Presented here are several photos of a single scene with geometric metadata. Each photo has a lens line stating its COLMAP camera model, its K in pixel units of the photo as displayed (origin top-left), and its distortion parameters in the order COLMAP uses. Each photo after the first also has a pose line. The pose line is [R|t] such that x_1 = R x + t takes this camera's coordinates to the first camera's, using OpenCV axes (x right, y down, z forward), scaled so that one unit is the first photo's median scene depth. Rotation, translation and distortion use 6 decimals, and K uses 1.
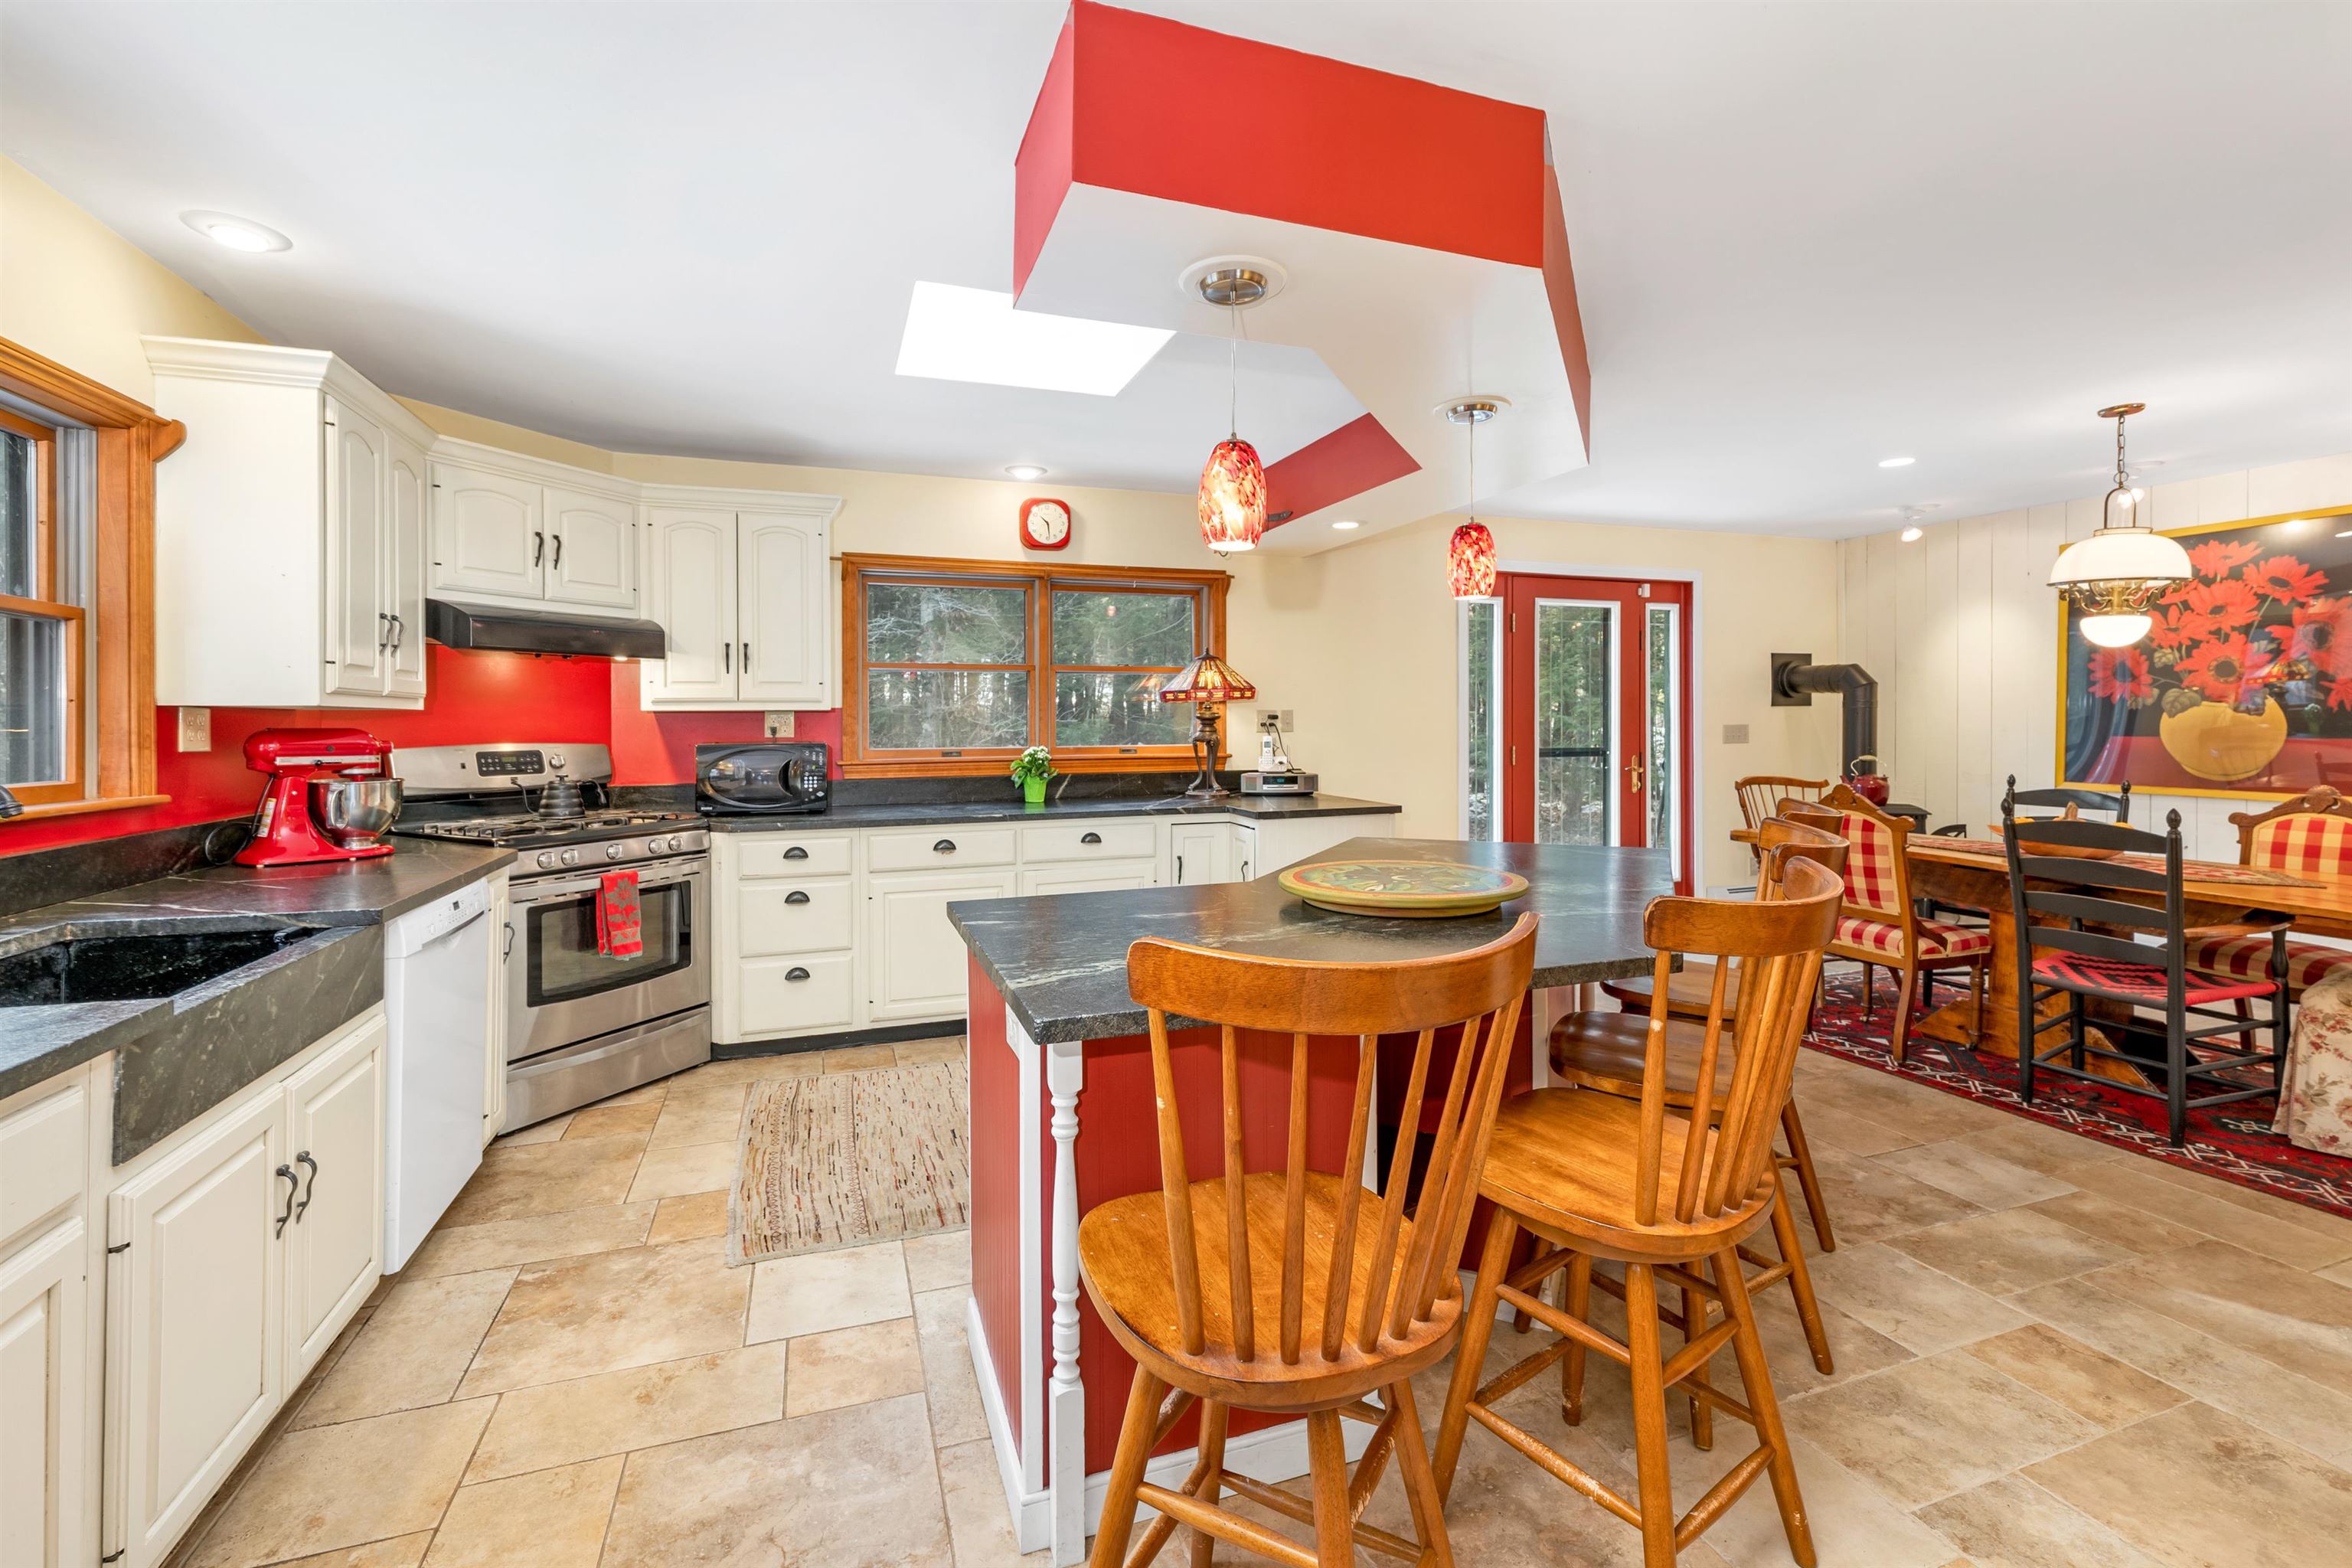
lens RADIAL K [[995.2, 0, 1167.0], [0, 995.2, 739.6], [0, 0, 1]] dist [0.003449, 0.000009]
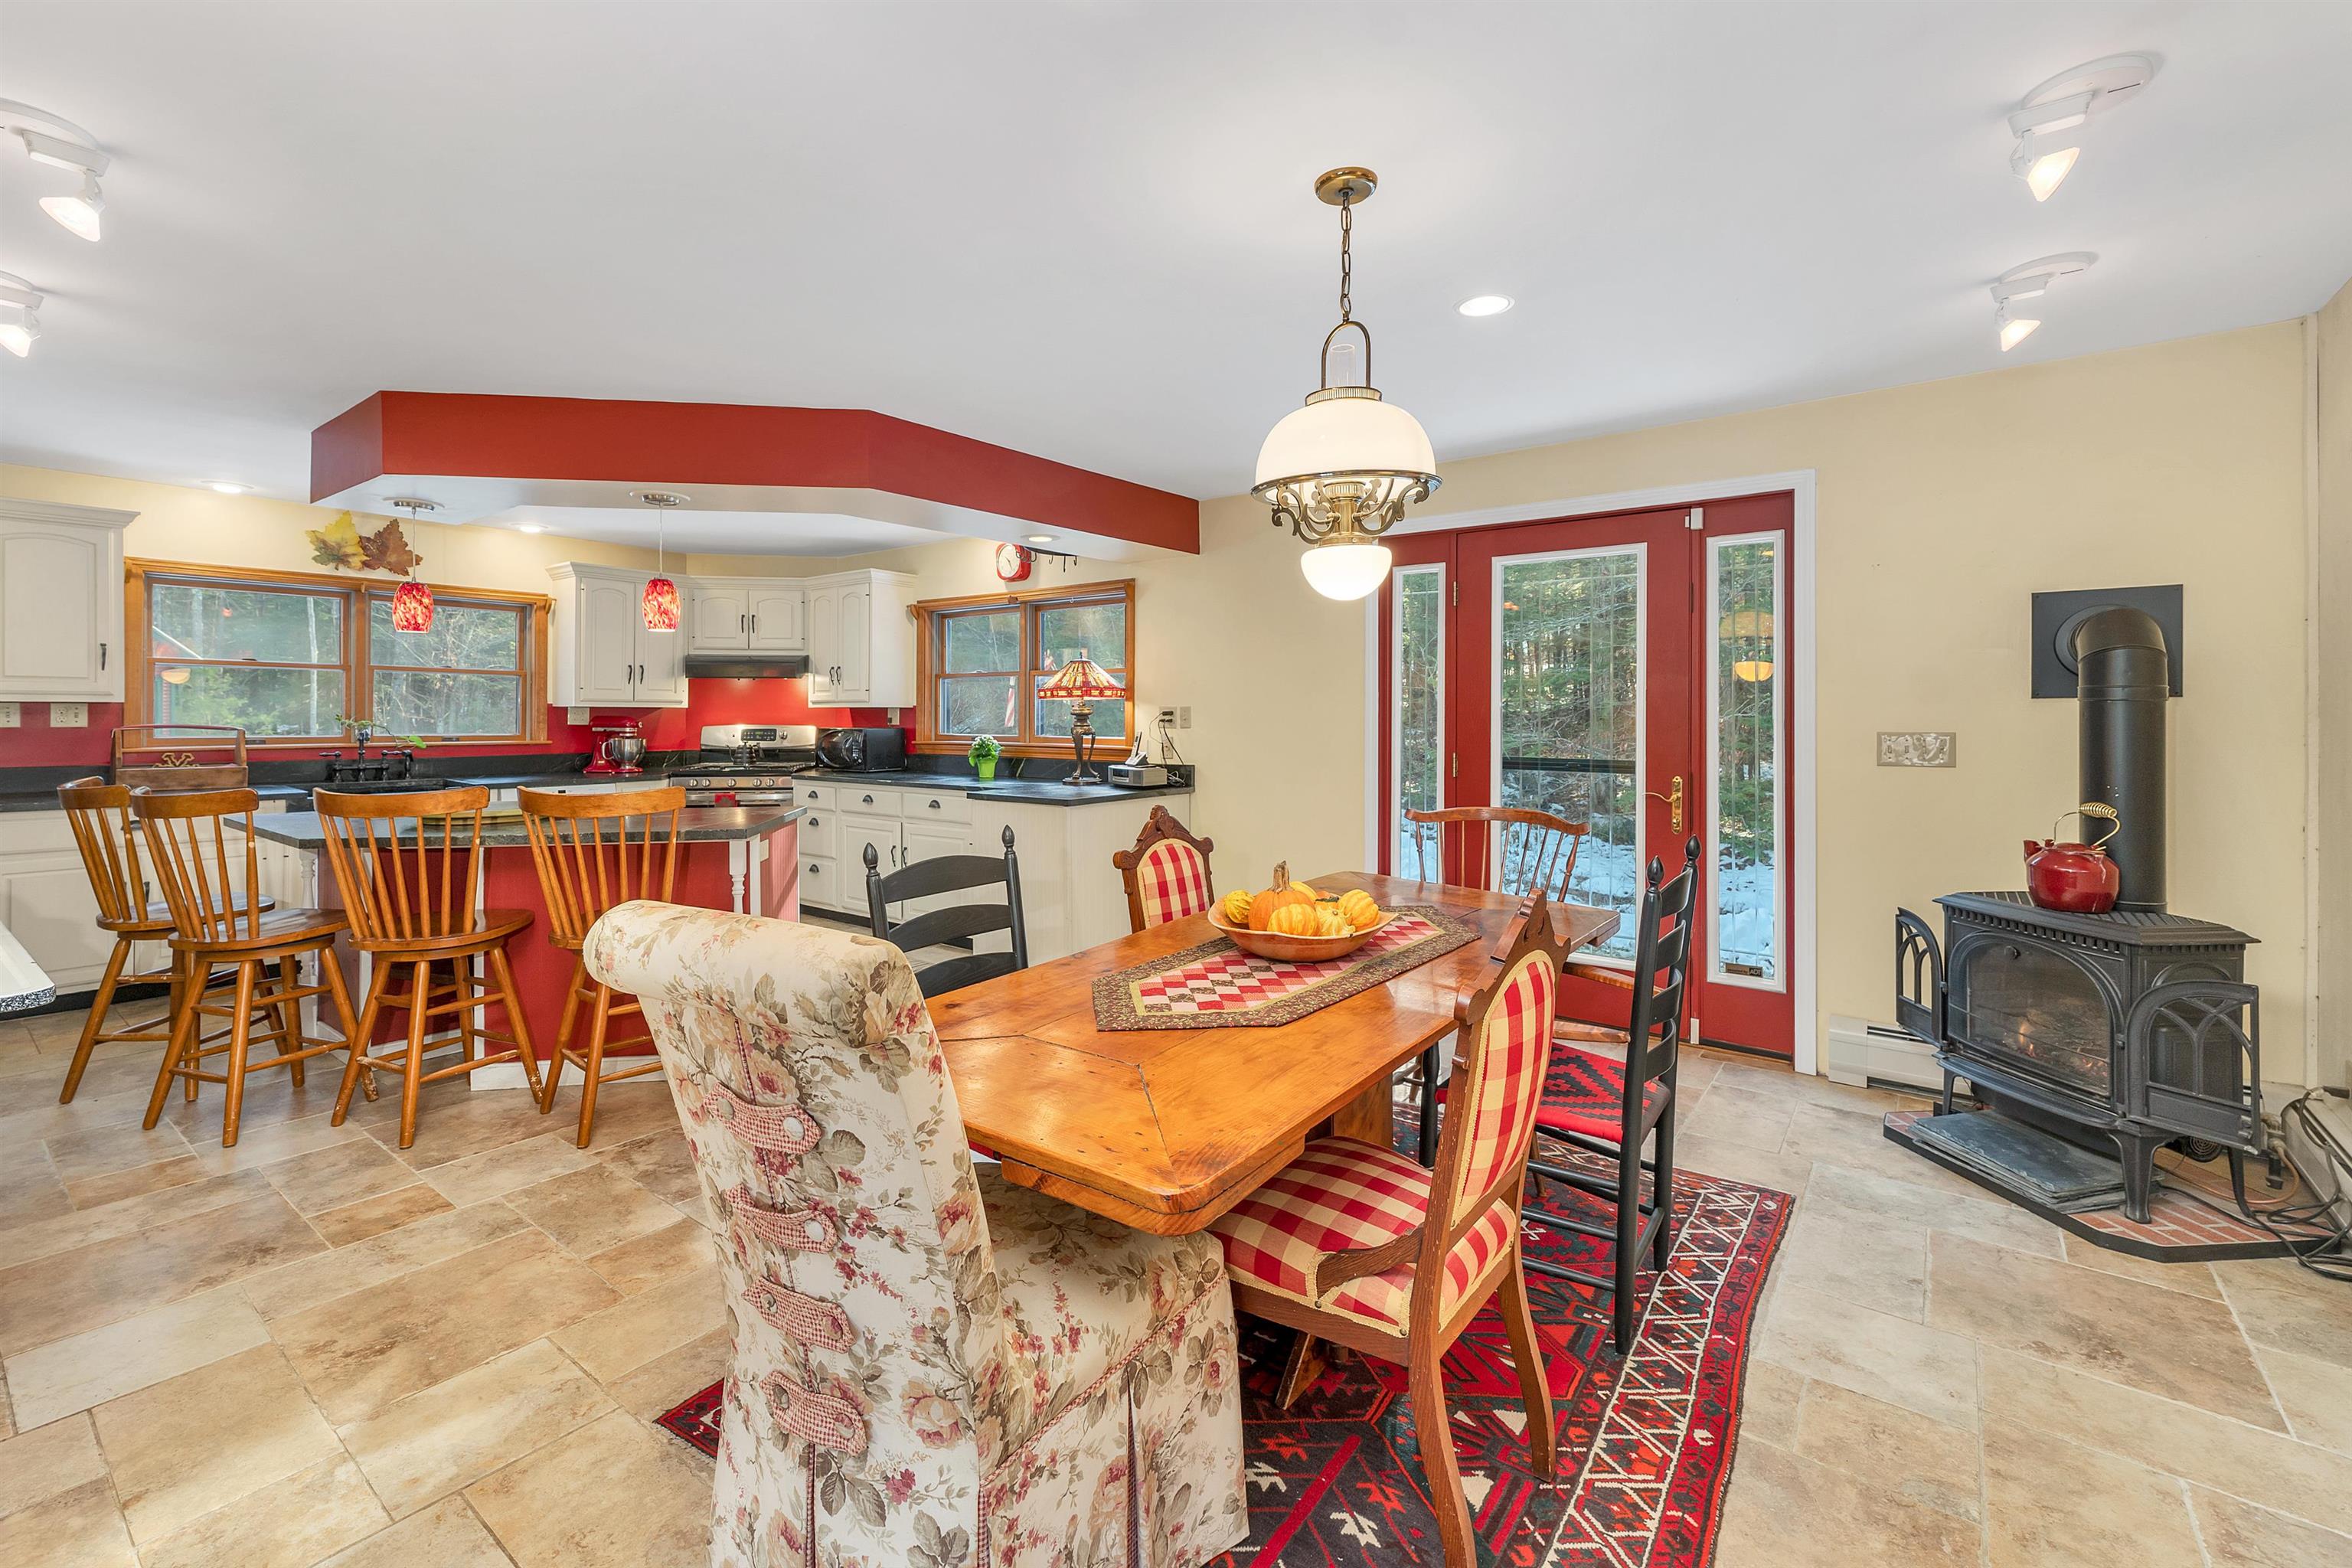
lens RADIAL K [[1007.8, 0, 1165.3], [0, 1007.8, 718.2], [0, 0, 1]] dist [0.012117, -0.000181]
pose [[0.544078, 0.010940, -0.838963, 1.133851], [-0.020961, 0.999780, -0.000557, -0.019373], [0.838773, 0.017889, 0.544188, 0.491458]]
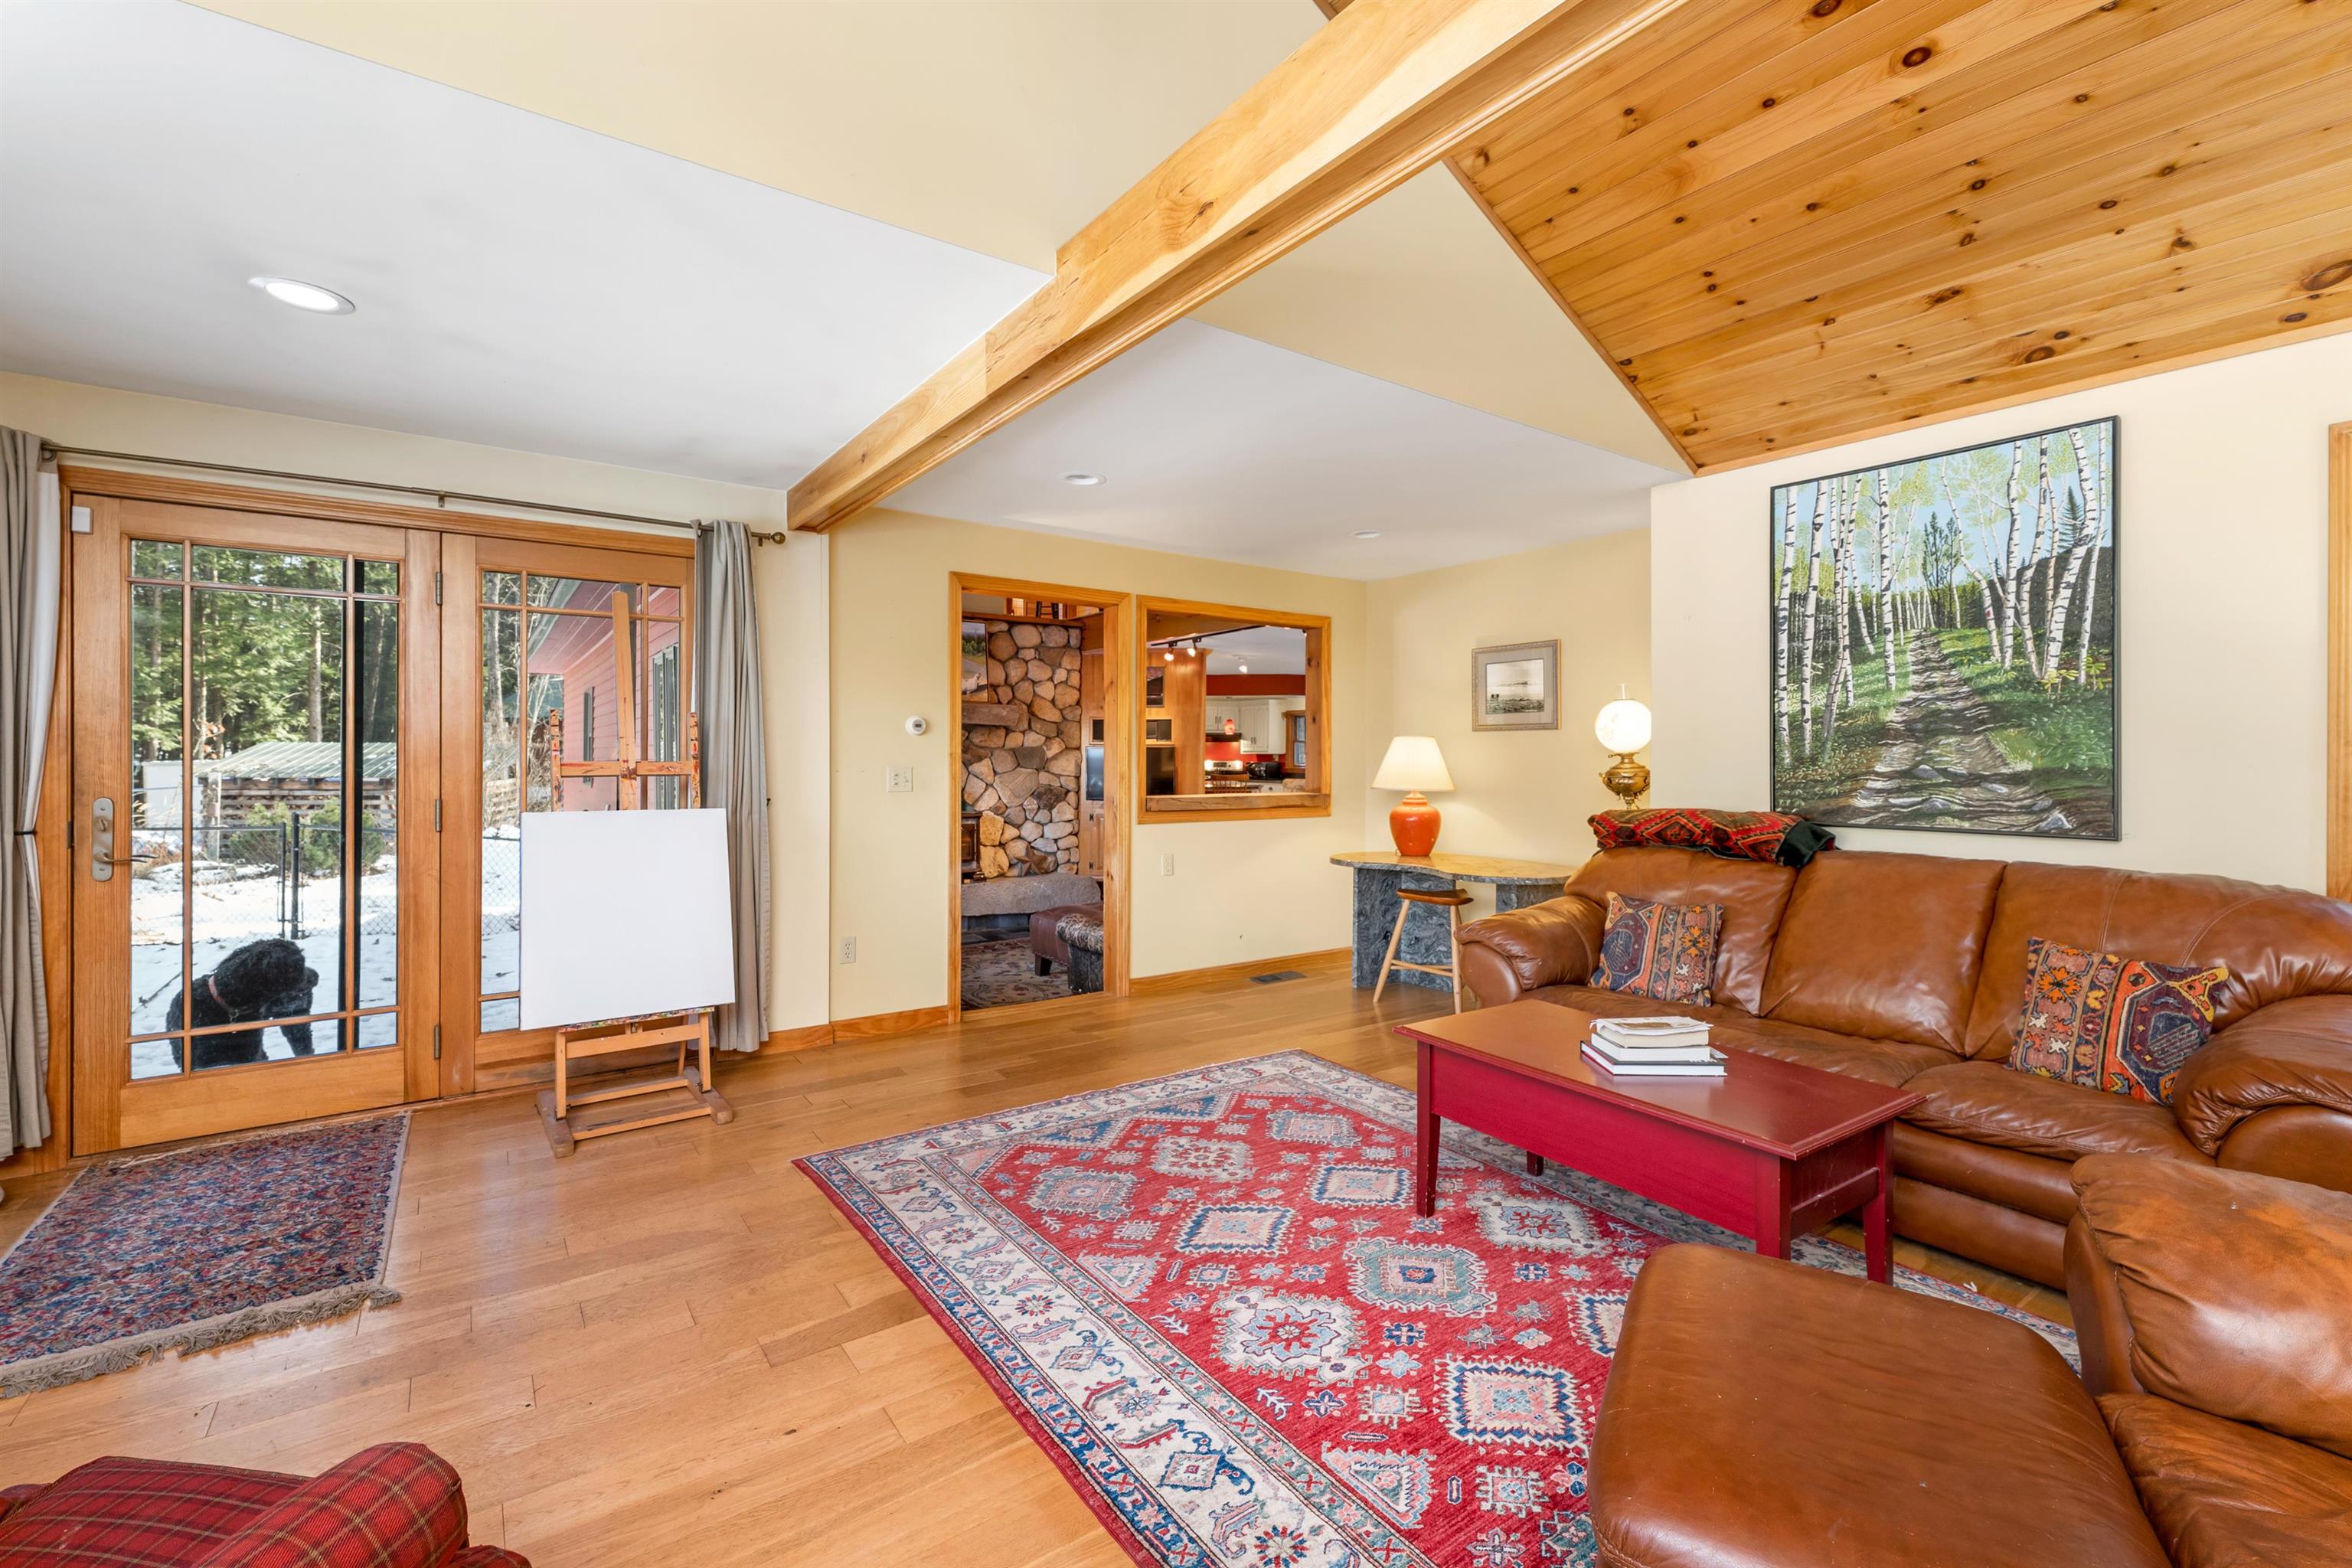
lens RADIAL K [[995.2, 0, 1167.0], [0, 995.2, 739.6], [0, 0, 1]] dist [0.003449, 0.000009]
pose [[0.272243, -0.008480, -0.962191, 3.052063], [-0.022603, 0.999629, -0.015206, -0.017611], [0.961963, 0.025888, 0.271950, -0.406956]]
